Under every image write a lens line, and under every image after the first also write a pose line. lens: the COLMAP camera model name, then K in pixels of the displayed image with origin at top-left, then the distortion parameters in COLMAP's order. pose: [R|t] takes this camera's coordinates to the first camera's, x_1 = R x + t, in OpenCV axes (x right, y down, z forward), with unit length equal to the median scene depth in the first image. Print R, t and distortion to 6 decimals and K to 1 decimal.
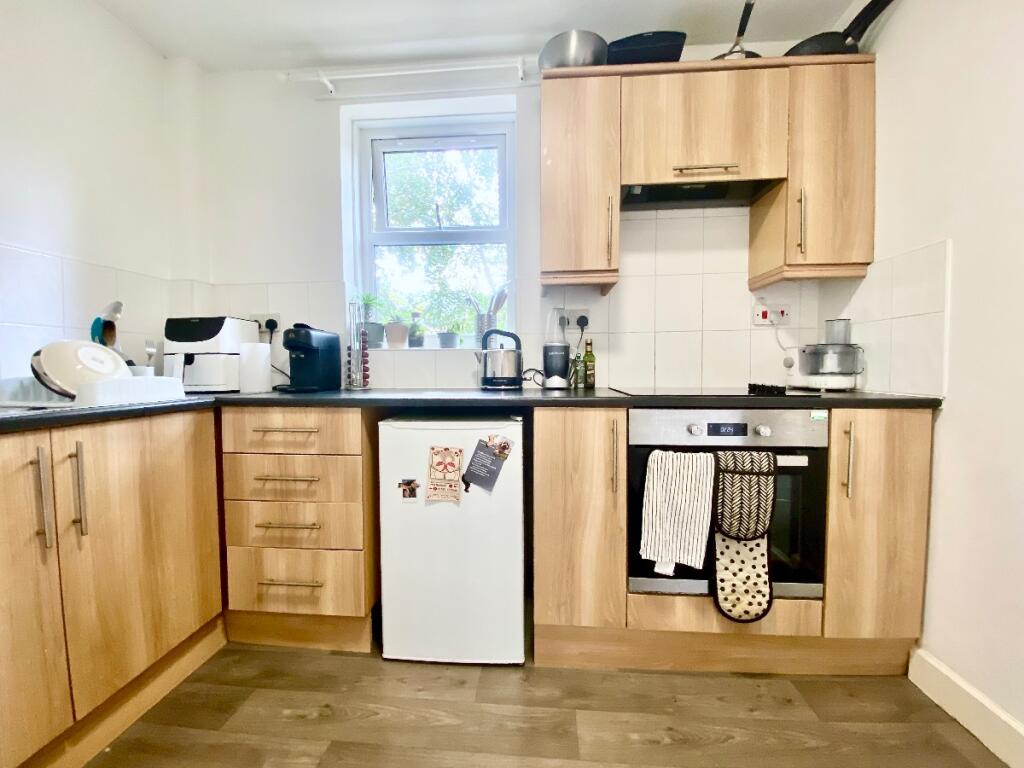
lens RADIAL K [[422.4, 0, 512.0], [0, 422.4, 384.0], [0, 0, 1]] dist [0.056480, -0.042656]
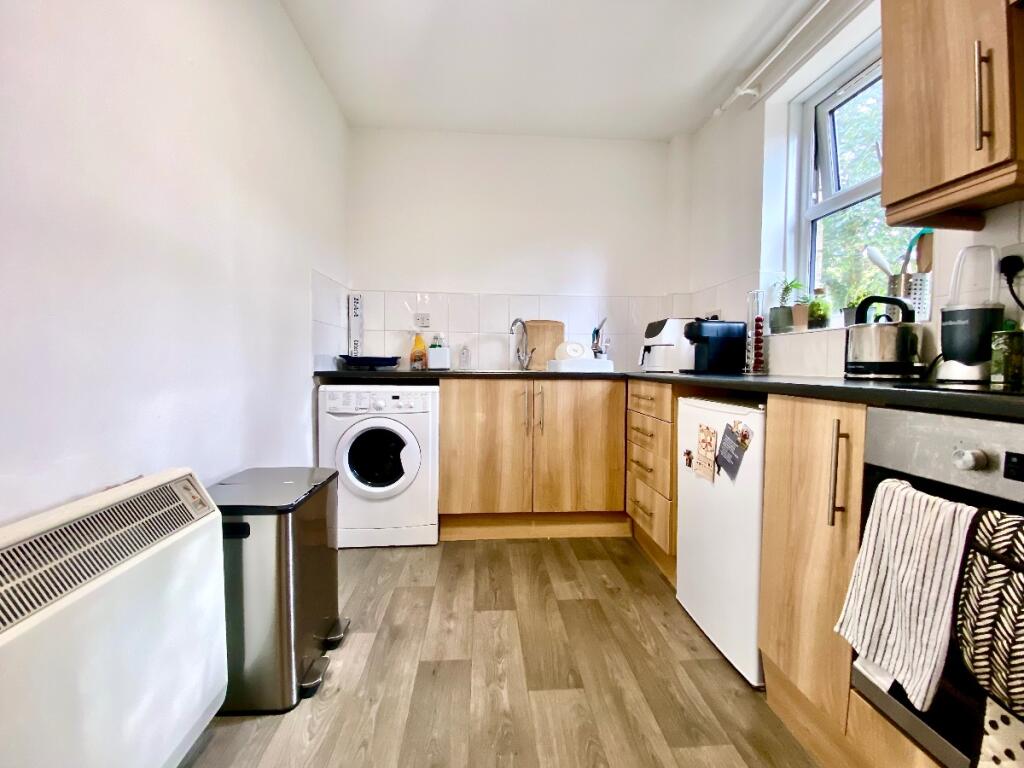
lens RADIAL K [[422.4, 0, 512.0], [0, 422.4, 384.0], [0, 0, 1]] dist [0.056480, -0.042656]
pose [[0.151106, 0.052274, -0.987134, 0.796464], [-0.044326, 0.997955, 0.046062, 0.019111], [0.987523, 0.036795, 0.153114, 0.365994]]
